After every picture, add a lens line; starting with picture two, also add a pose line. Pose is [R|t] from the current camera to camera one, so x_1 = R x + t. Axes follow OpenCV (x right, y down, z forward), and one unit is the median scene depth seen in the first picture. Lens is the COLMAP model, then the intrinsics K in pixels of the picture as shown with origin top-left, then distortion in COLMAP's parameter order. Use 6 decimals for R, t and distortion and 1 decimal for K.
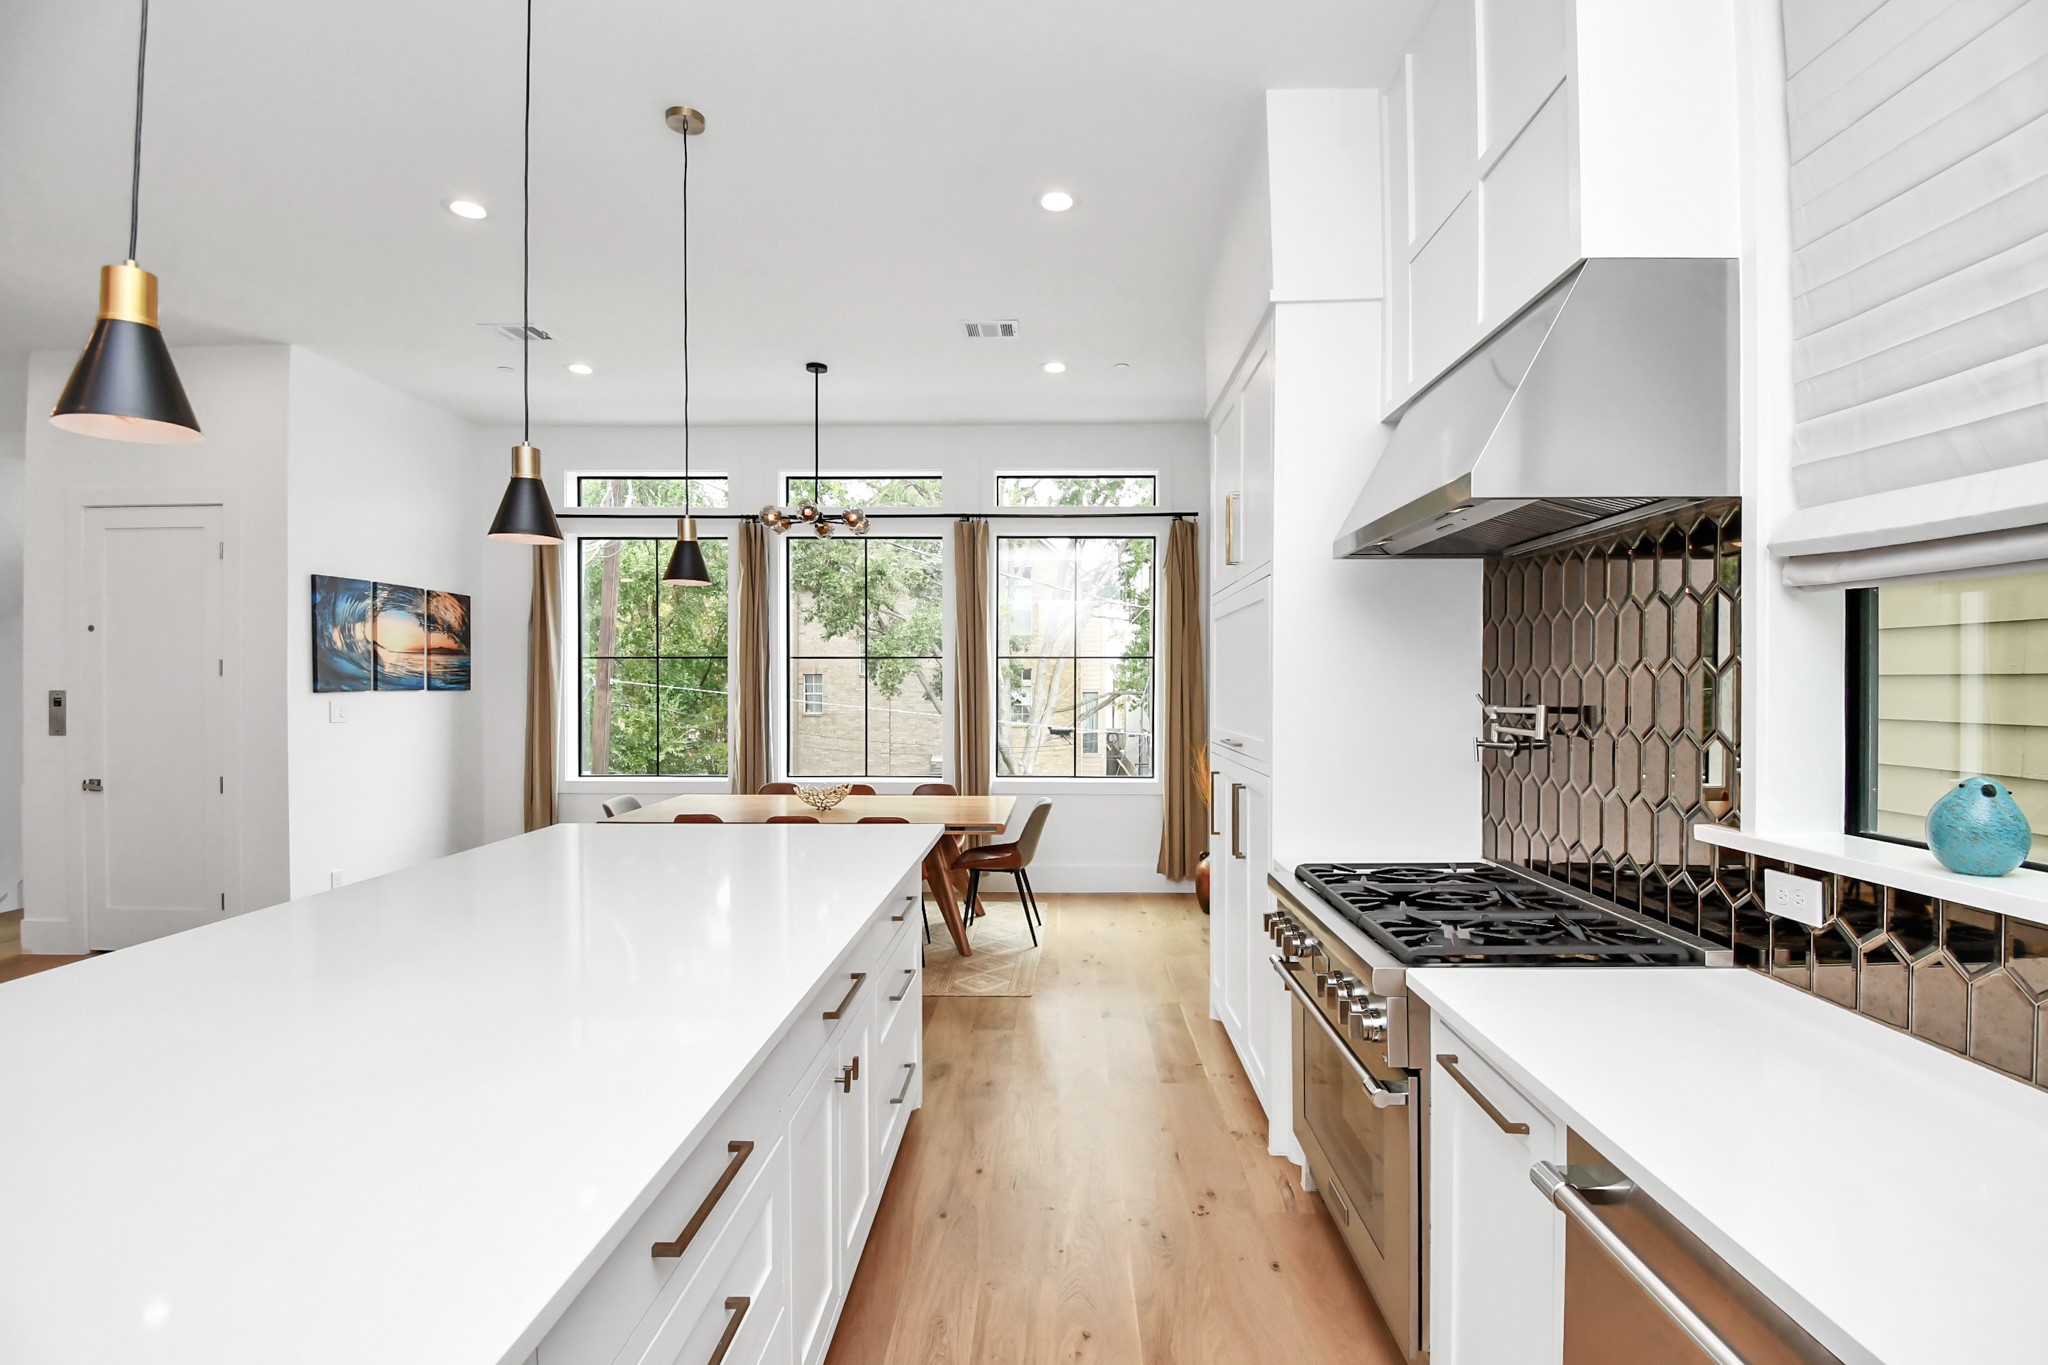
lens RADIAL K [[917.3, 0, 1038.6], [0, 917.3, 716.2], [0, 0, 1]] dist [-0.003239, -0.000711]
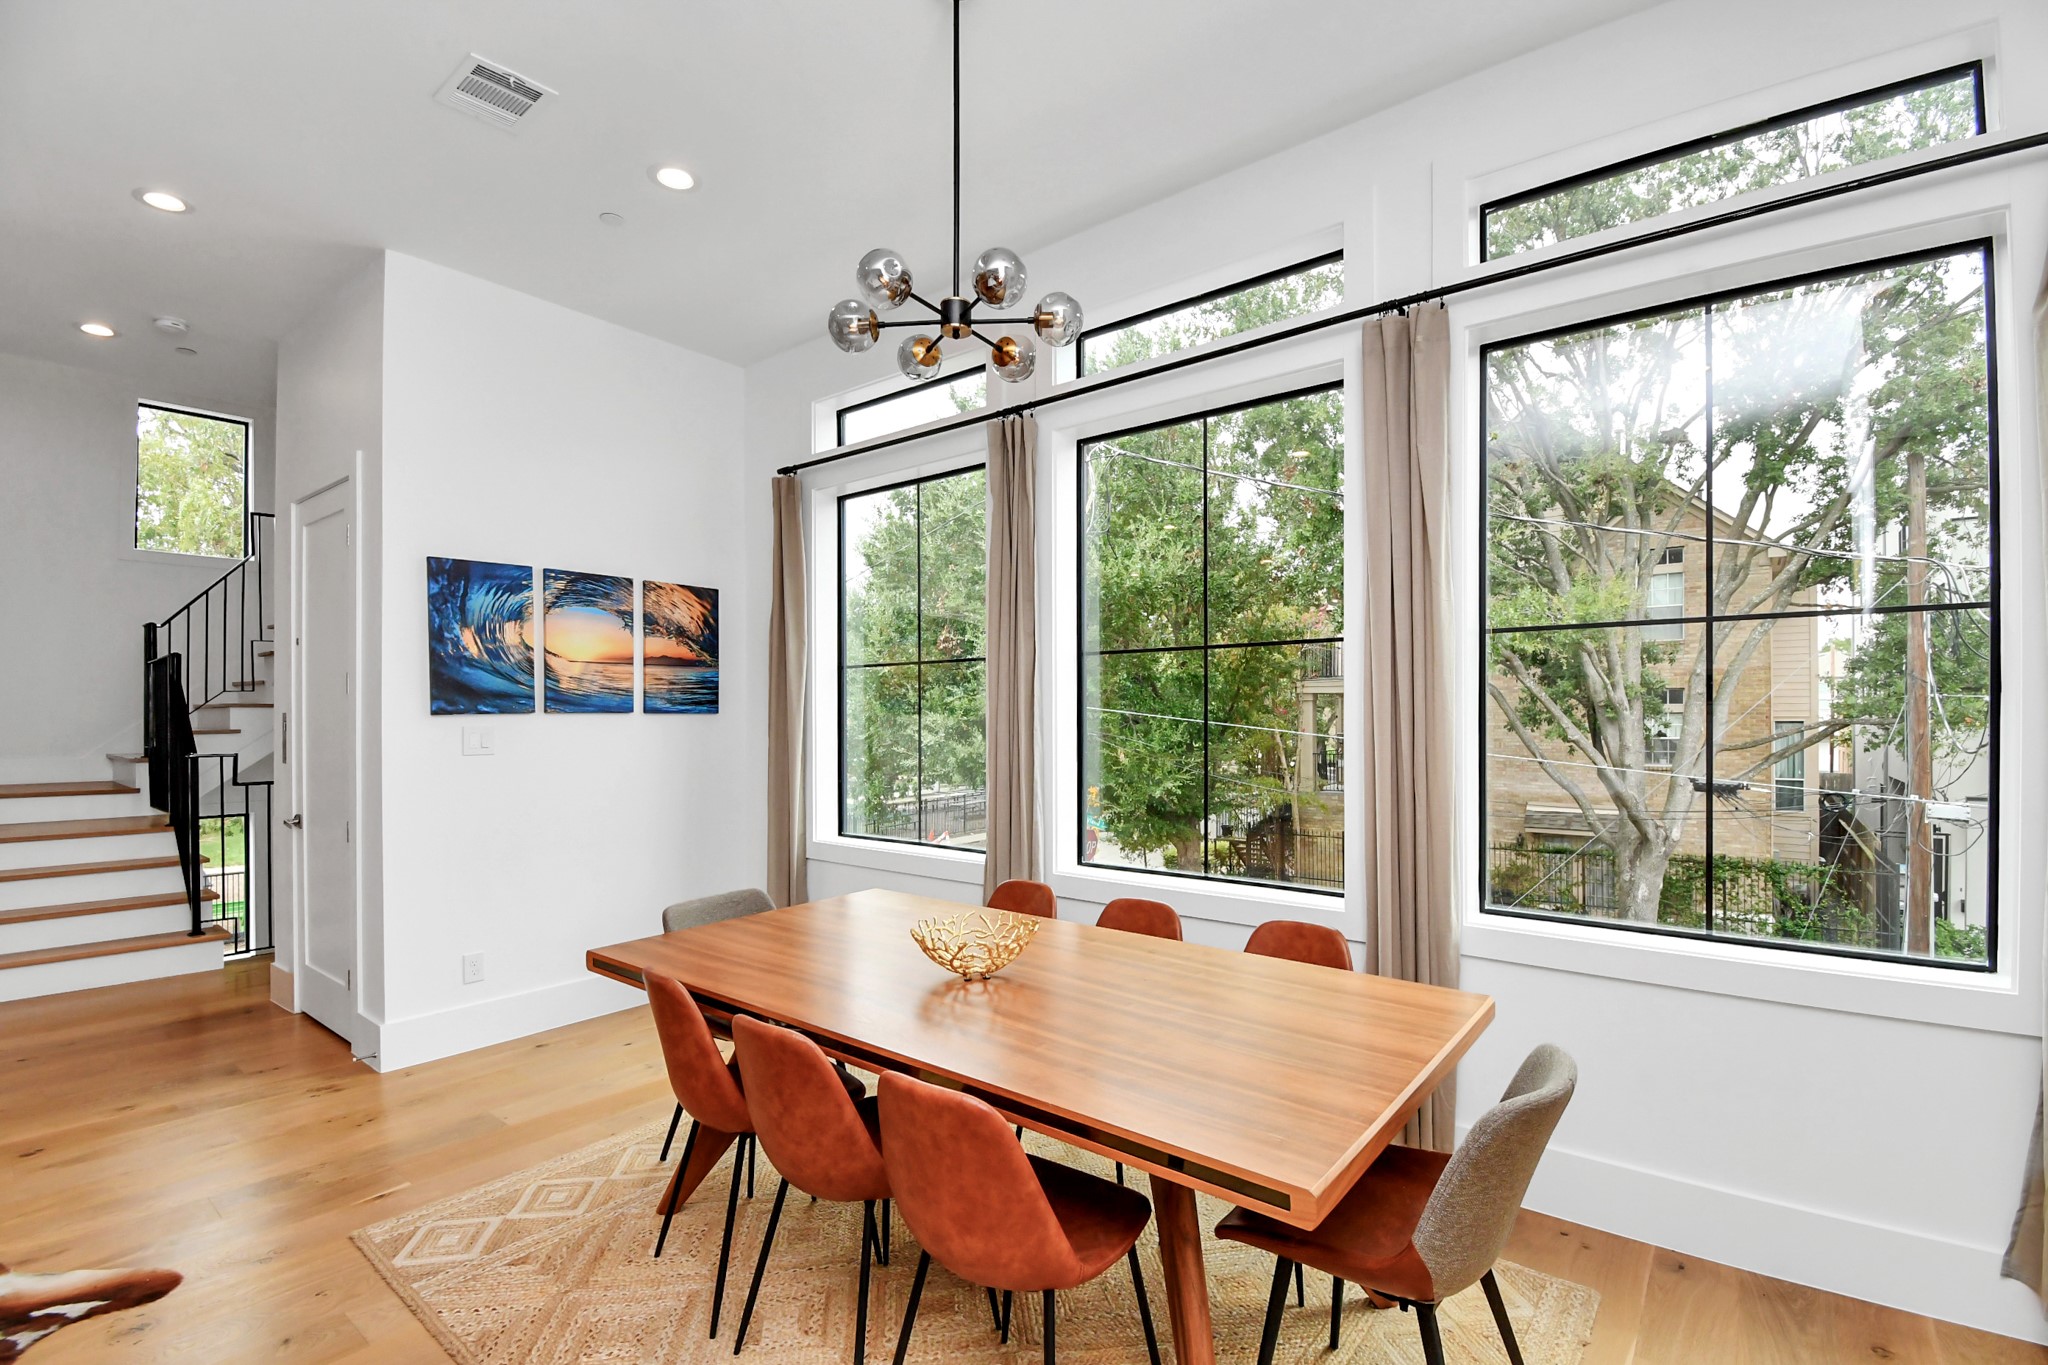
lens RADIAL K [[917.3, 0, 1038.6], [0, 917.3, 716.2], [0, 0, 1]] dist [-0.003239, -0.000711]
pose [[0.806060, -0.003848, -0.591821, 0.044865], [-0.015619, 0.999492, -0.027771, -0.009701], [0.591628, 0.031628, 0.805591, 0.579320]]
